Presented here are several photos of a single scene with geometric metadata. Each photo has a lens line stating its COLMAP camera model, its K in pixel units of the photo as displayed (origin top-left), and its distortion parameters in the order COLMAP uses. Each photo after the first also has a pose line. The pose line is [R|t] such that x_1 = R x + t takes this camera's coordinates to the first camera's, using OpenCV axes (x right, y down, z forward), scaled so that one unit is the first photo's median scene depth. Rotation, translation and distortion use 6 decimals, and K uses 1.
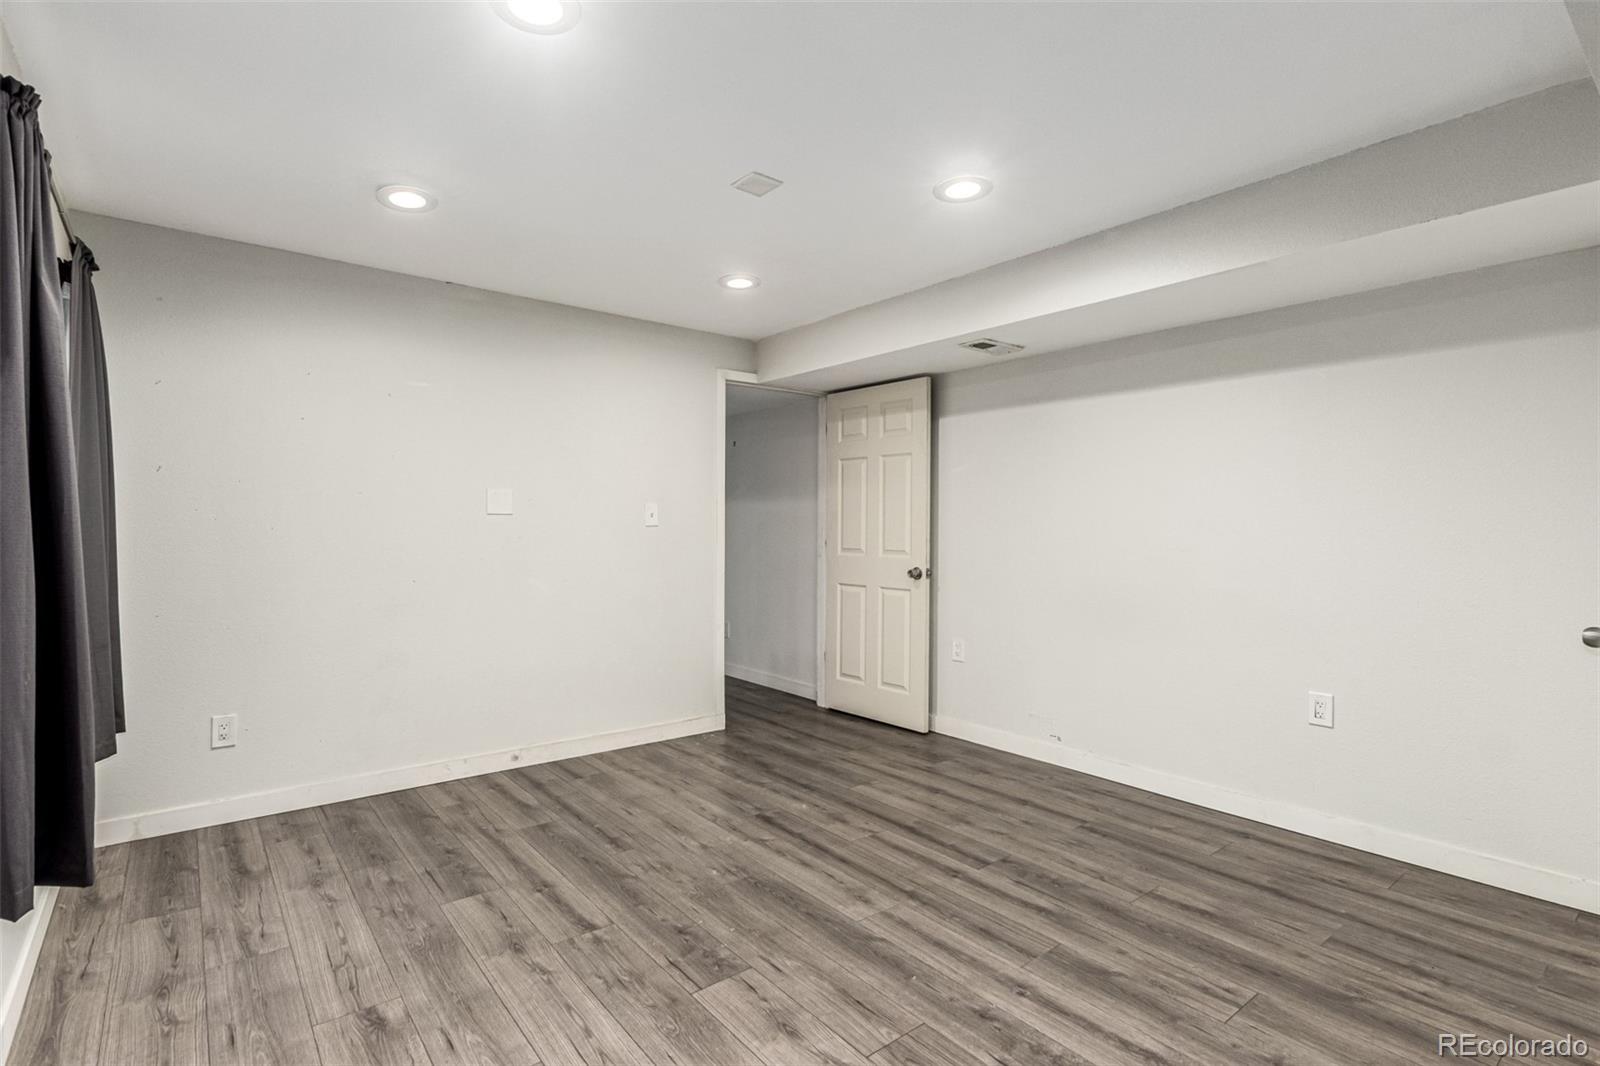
lens RADIAL K [[756.8, 0, 797.8], [0, 756.8, 534.9], [0, 0, 1]] dist [0.001574, 0.000285]
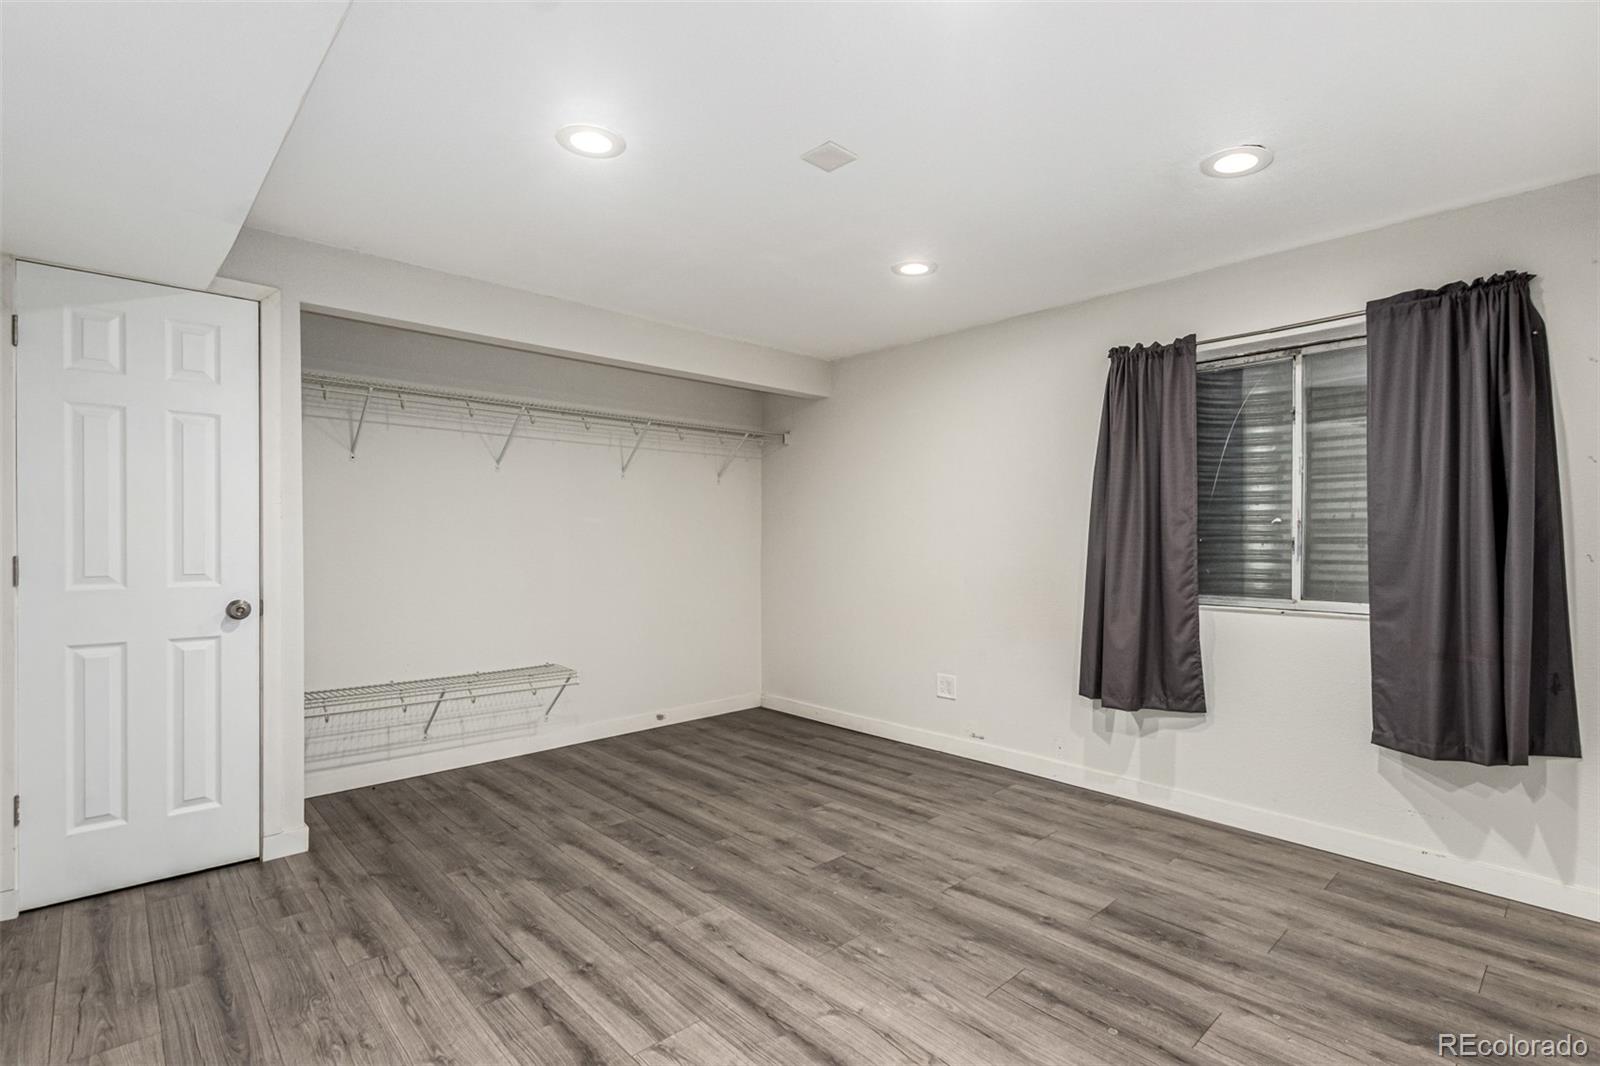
lens RADIAL K [[756.8, 0, 802.6], [0, 756.8, 539.1], [0, 0, 1]] dist [0.001574, 0.000285]
pose [[-0.998589, -0.005532, -0.052821, 0.023920], [-0.006109, 0.999923, 0.010778, -0.022355], [0.052757, 0.011085, -0.998546, 1.977005]]
